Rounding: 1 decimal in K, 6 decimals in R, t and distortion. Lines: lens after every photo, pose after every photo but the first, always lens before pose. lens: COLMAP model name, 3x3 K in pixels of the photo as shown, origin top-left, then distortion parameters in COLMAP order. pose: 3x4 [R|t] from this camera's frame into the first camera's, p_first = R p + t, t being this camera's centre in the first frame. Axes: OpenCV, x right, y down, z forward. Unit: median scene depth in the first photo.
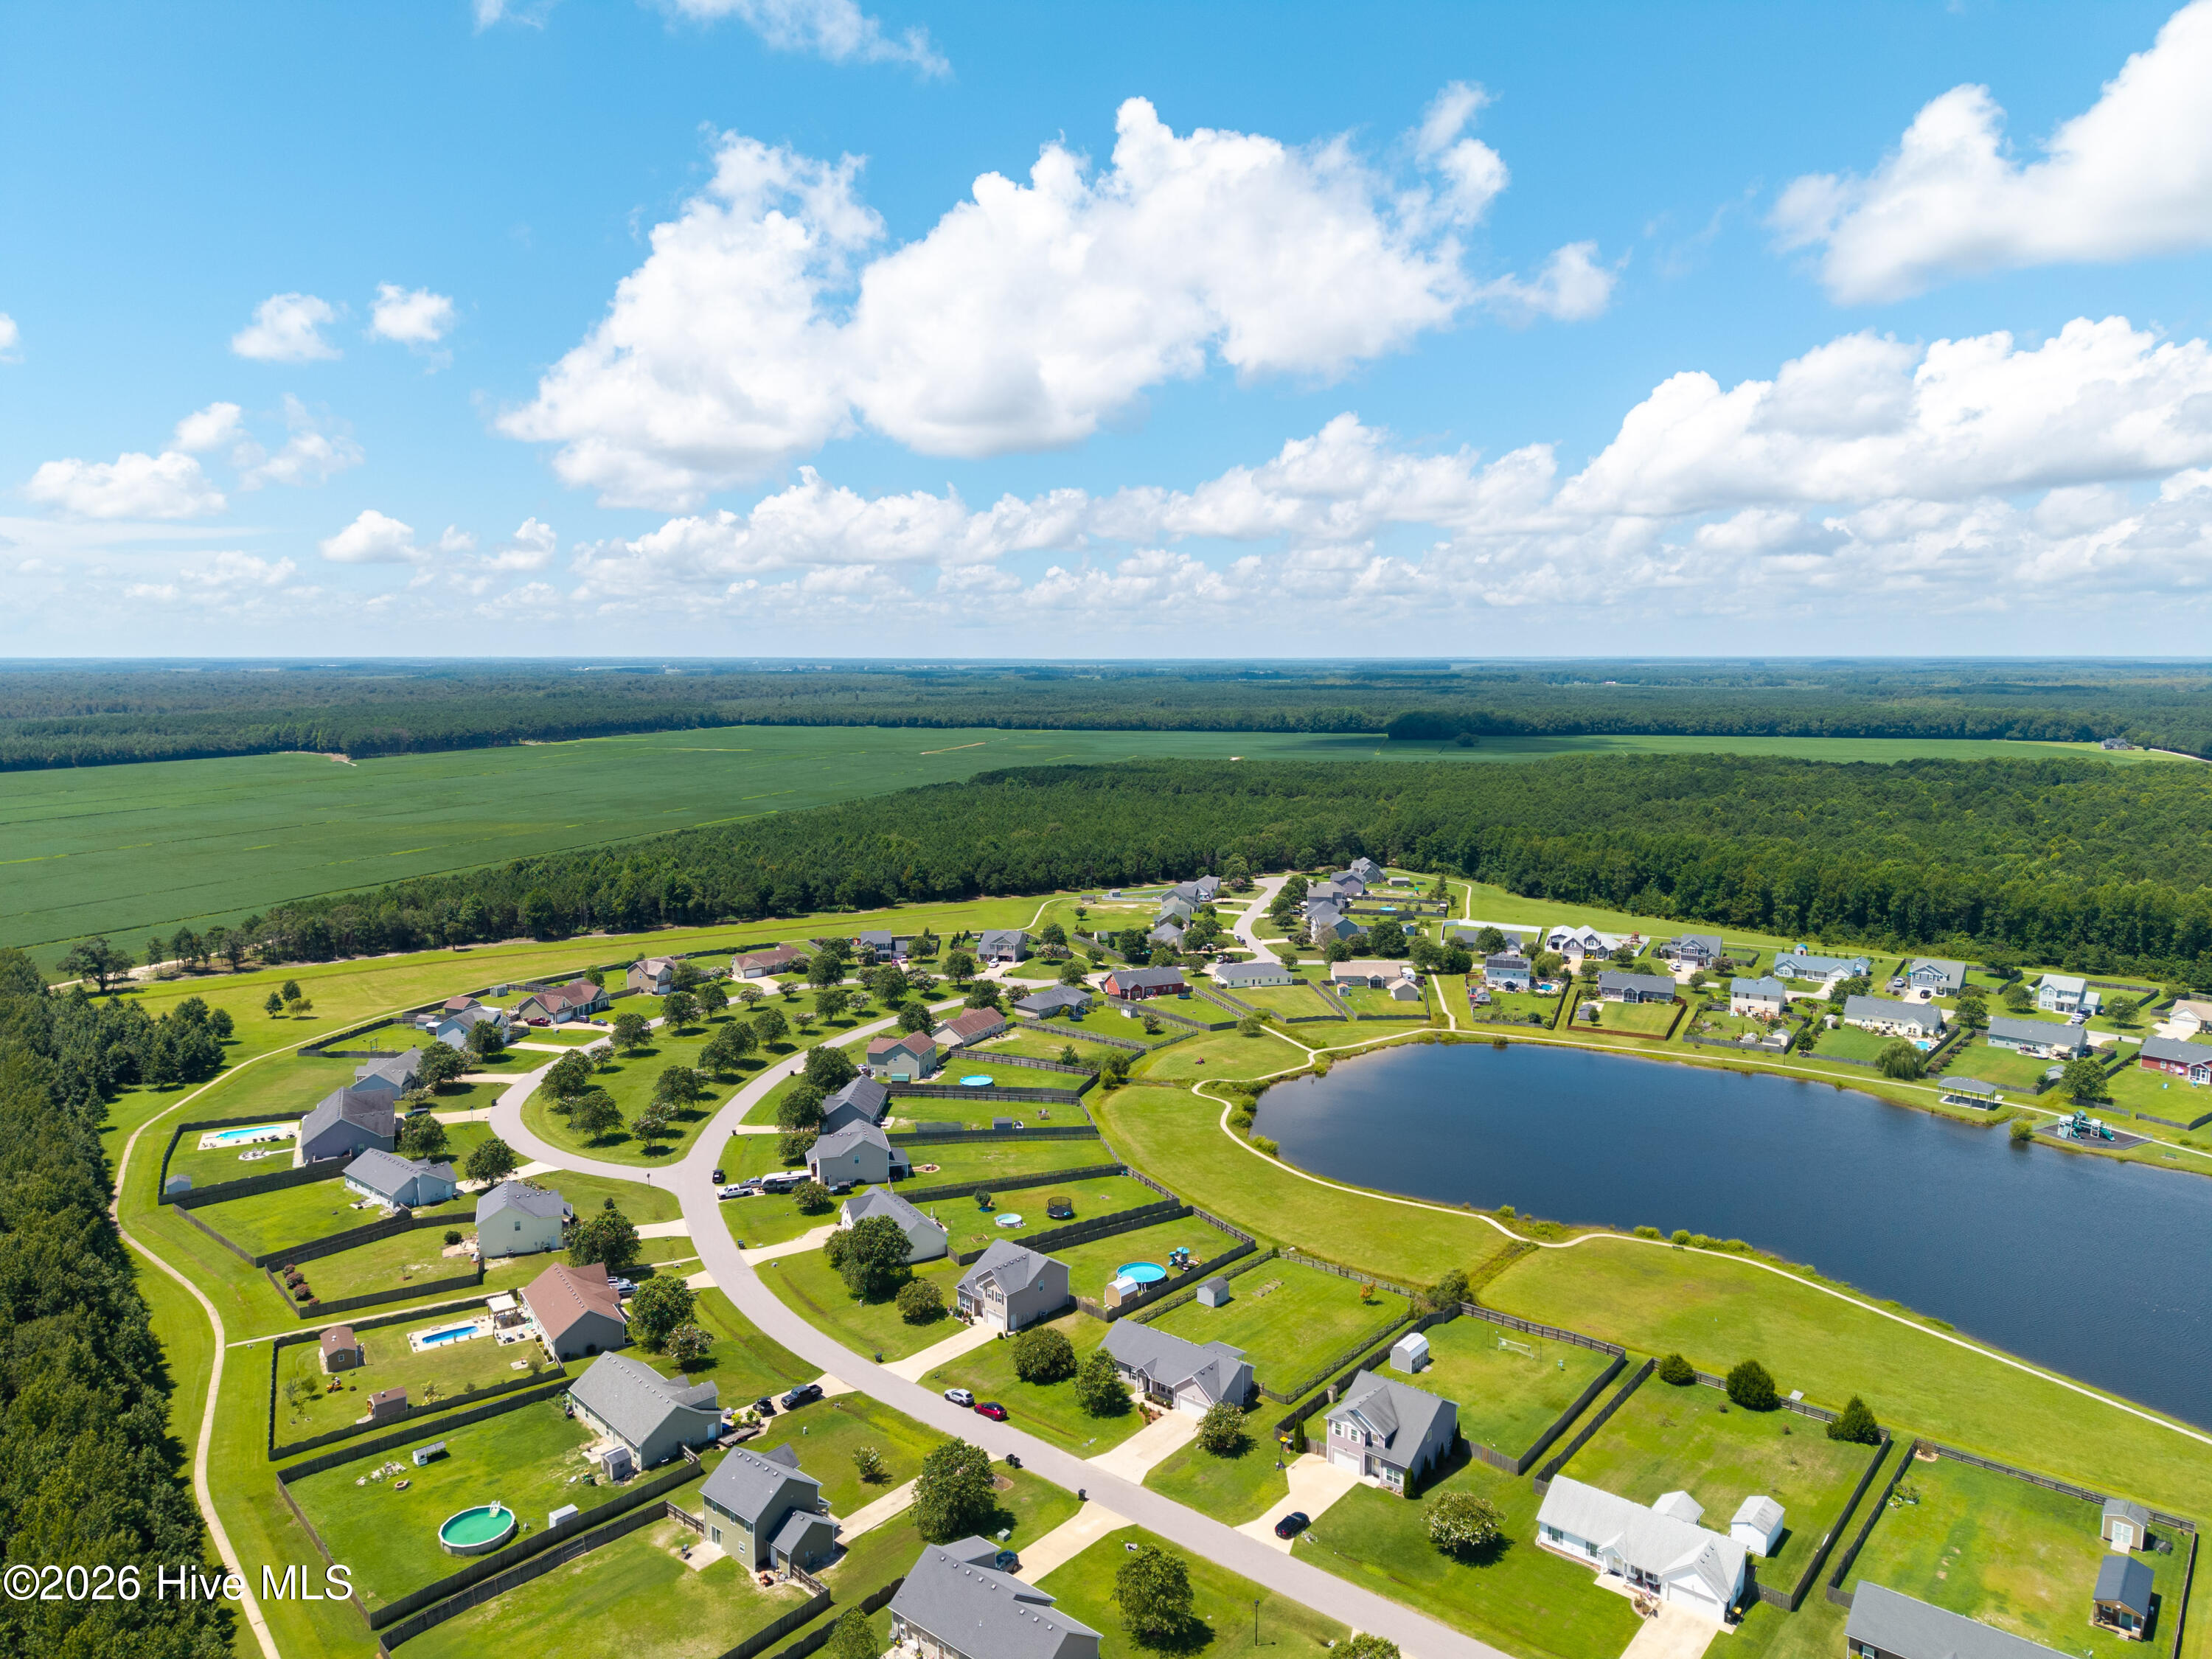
lens RADIAL K [[1474.4, 0, 1108.2], [0, 1474.4, 774.8], [0, 0, 1]] dist [0.043729, -0.043490]
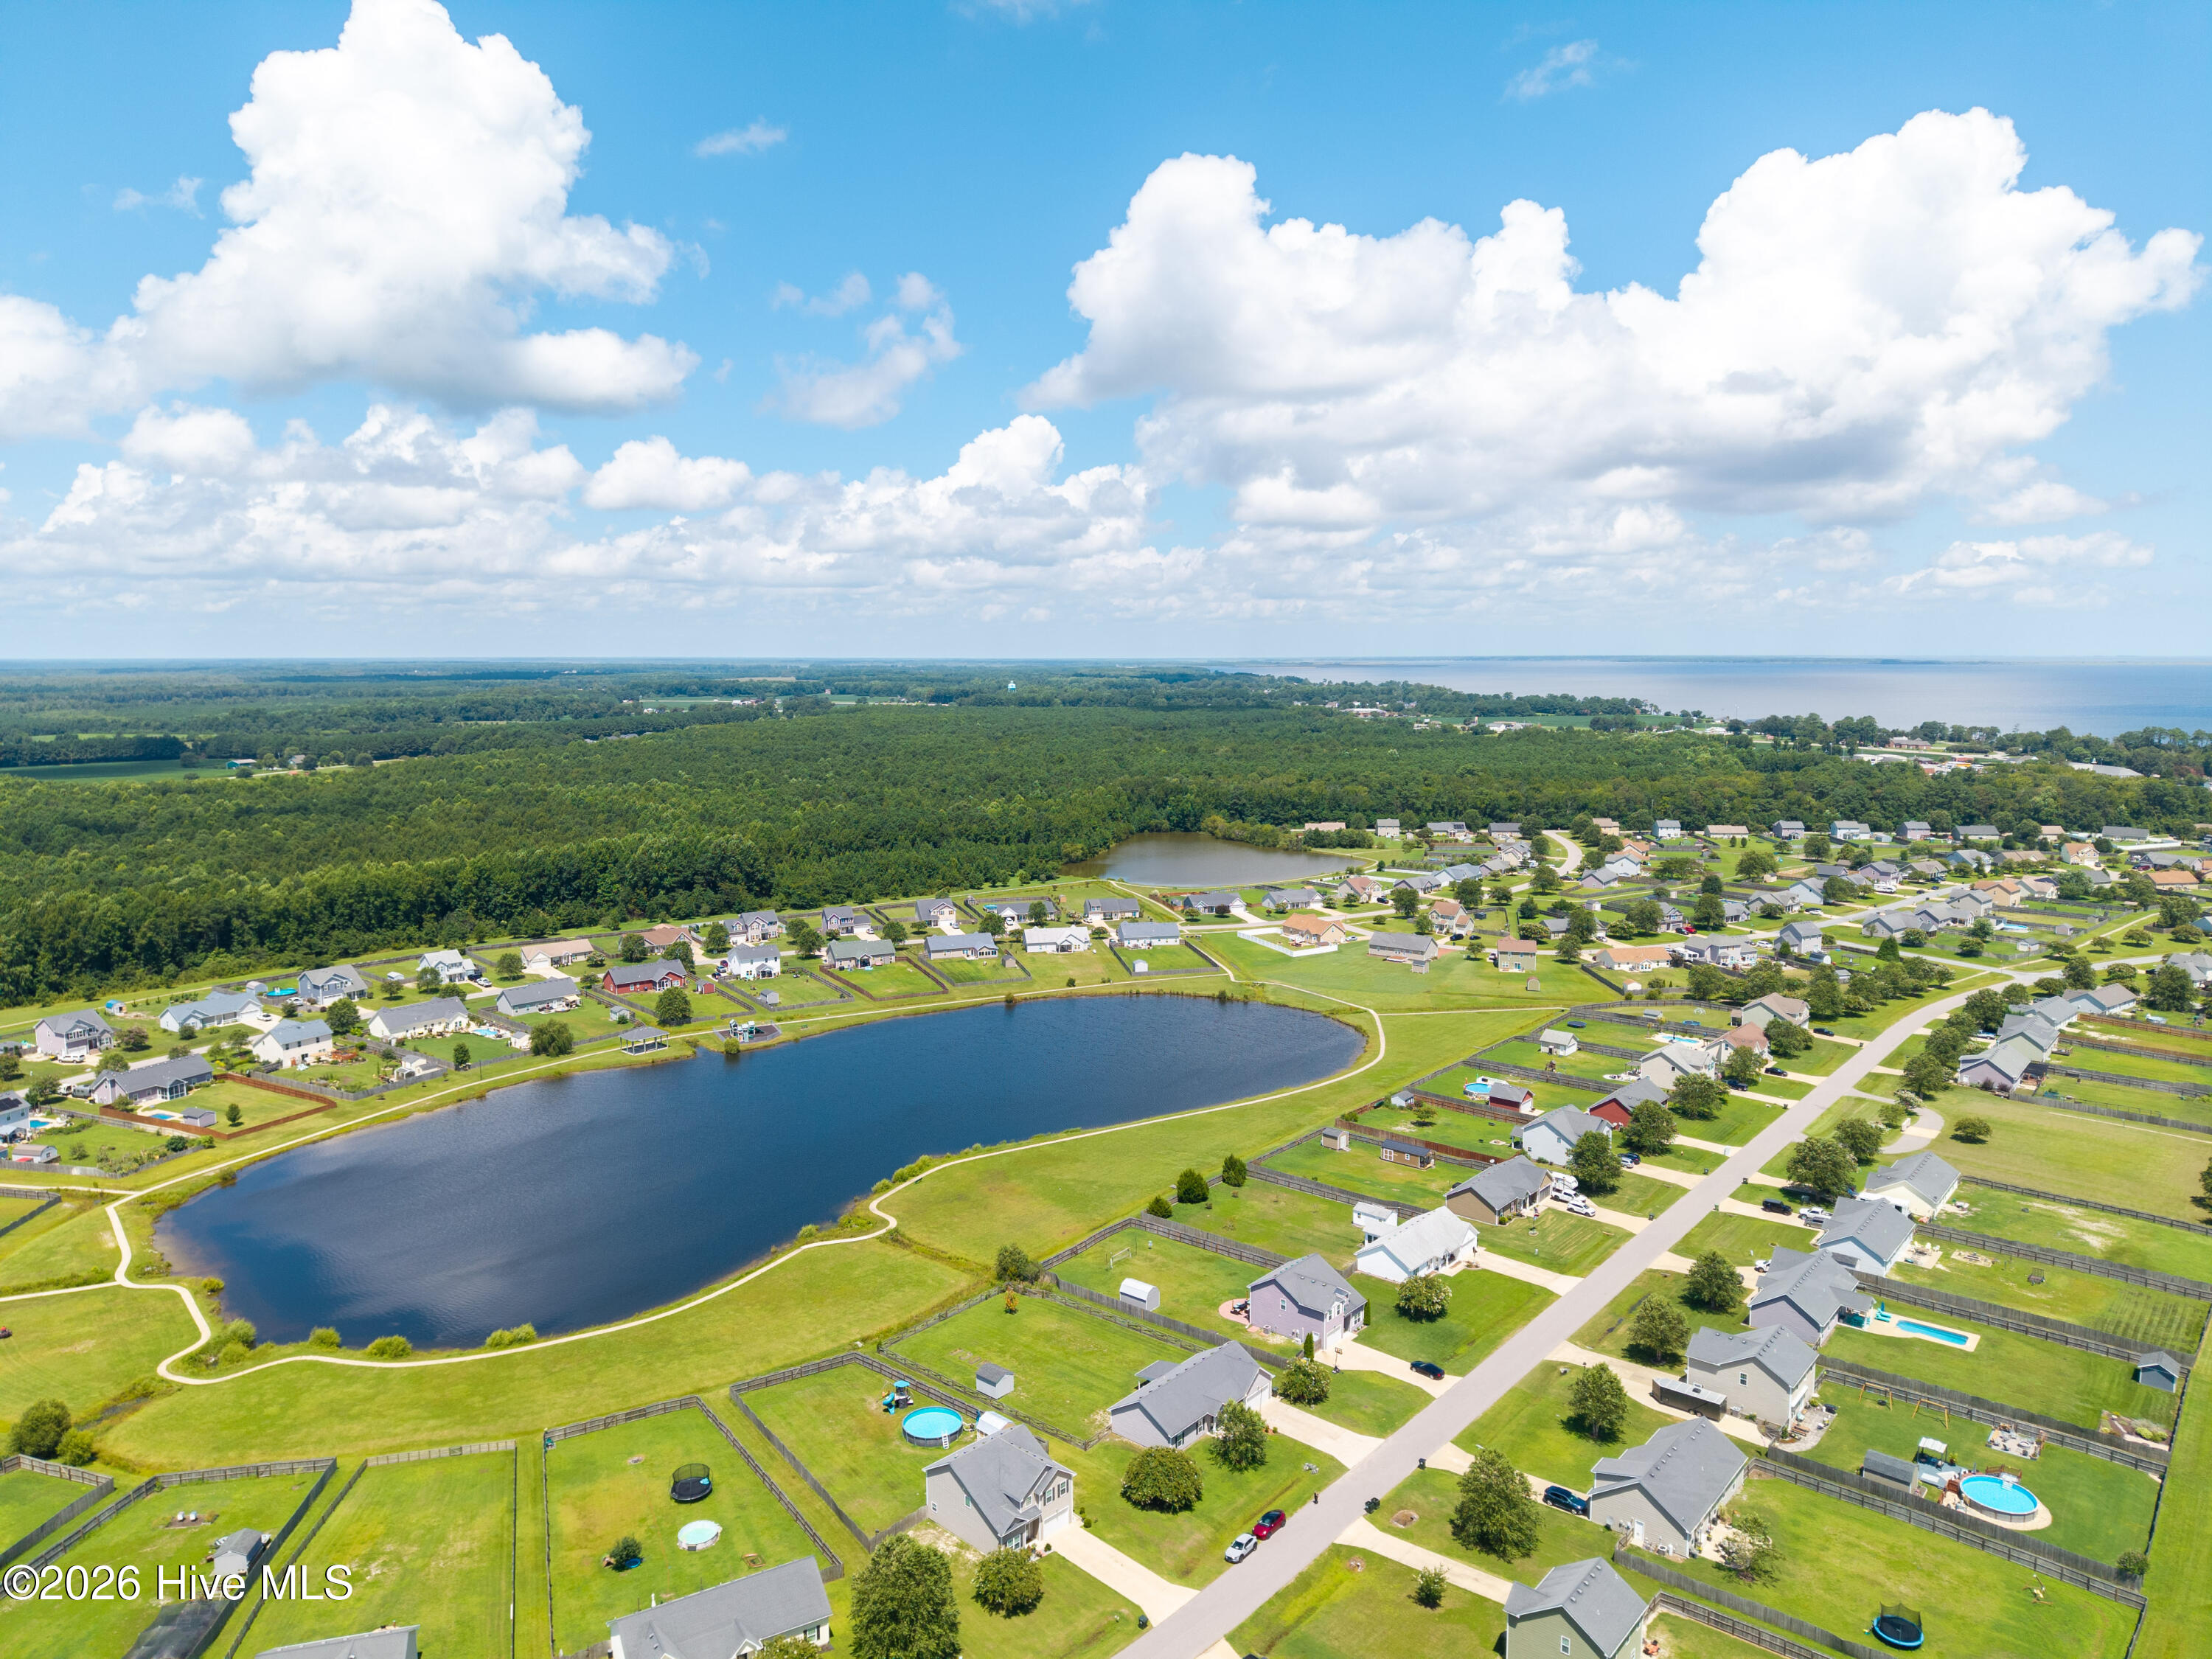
lens RADIAL K [[1474.4, 0, 1106.3], [0, 1474.4, 775.3], [0, 0, 1]] dist [0.043729, -0.043490]
pose [[0.007313, -0.083908, 0.996447, -0.457310], [0.085540, 0.992873, 0.082979, -0.044271], [-0.996308, 0.084629, 0.014438, 0.526212]]
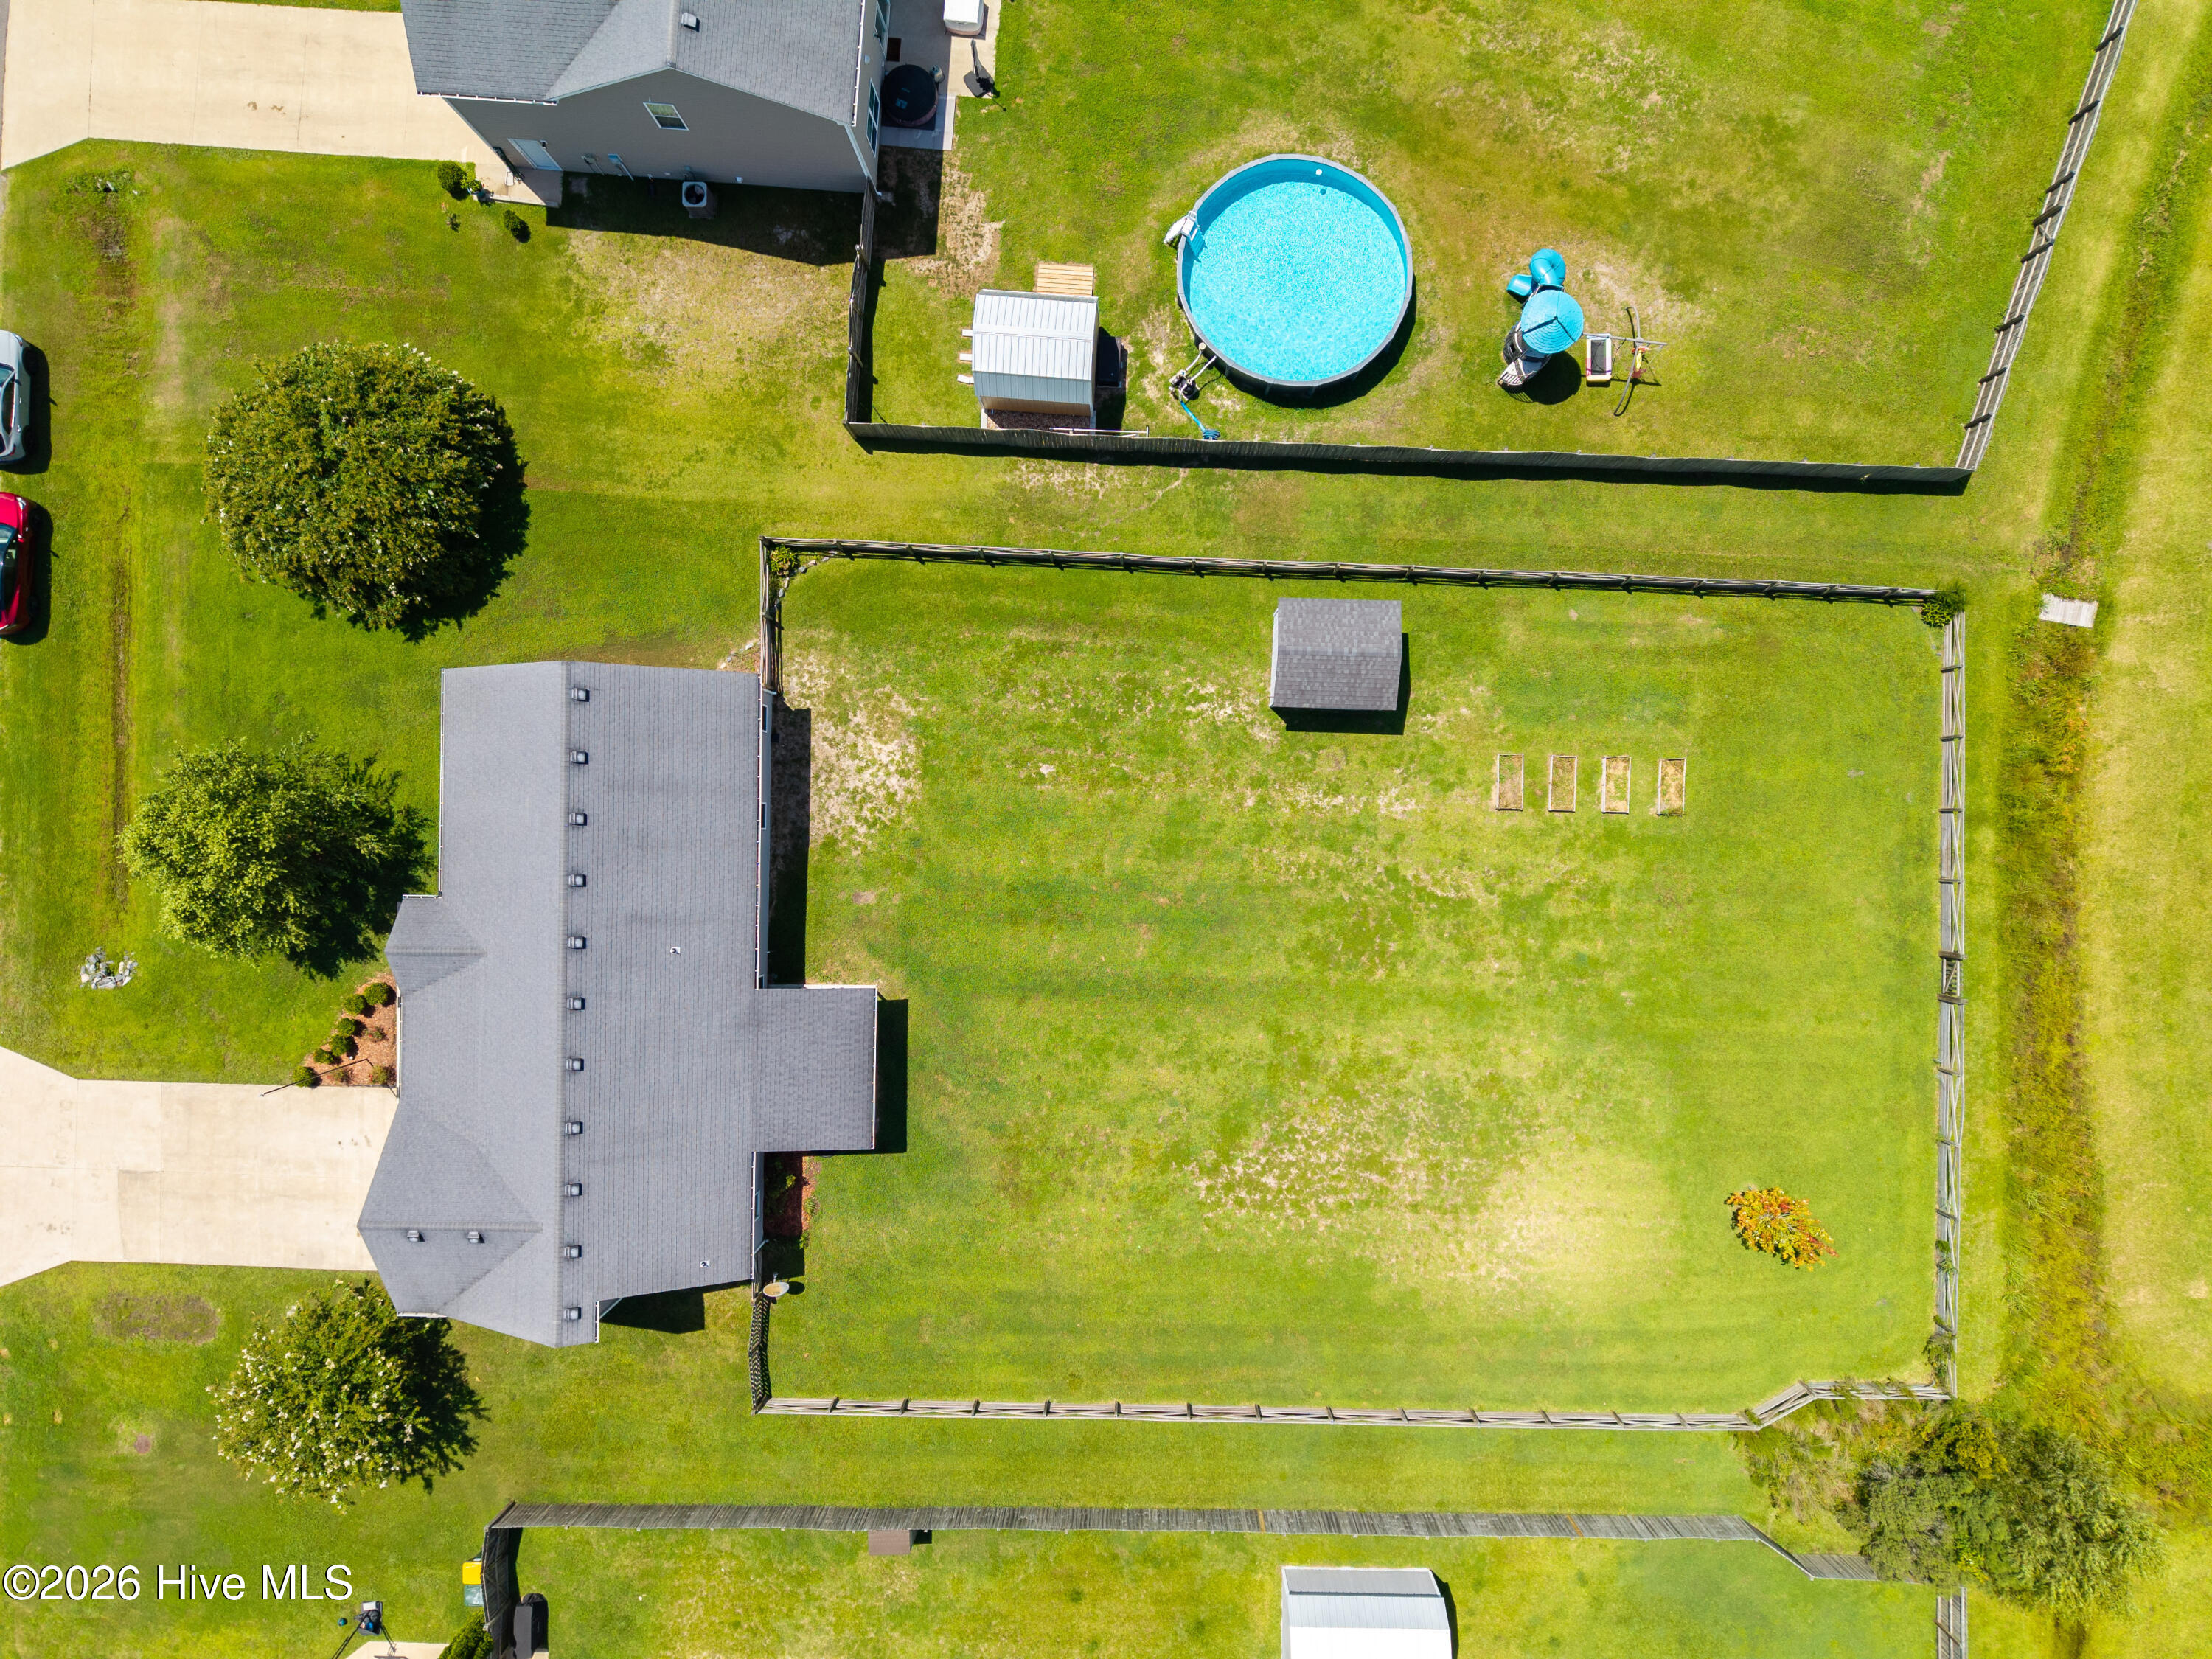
lens RADIAL K [[1474.4, 0, 1119.4], [0, 1474.4, 839.3], [0, 0, 1]] dist [0.043729, -0.043490]
pose [[0.626213, 0.779557, -0.012160, 0.043975], [-0.039819, 0.047555, 0.998075, 0.078967], [0.778634, -0.624523, 0.060820, 0.557934]]
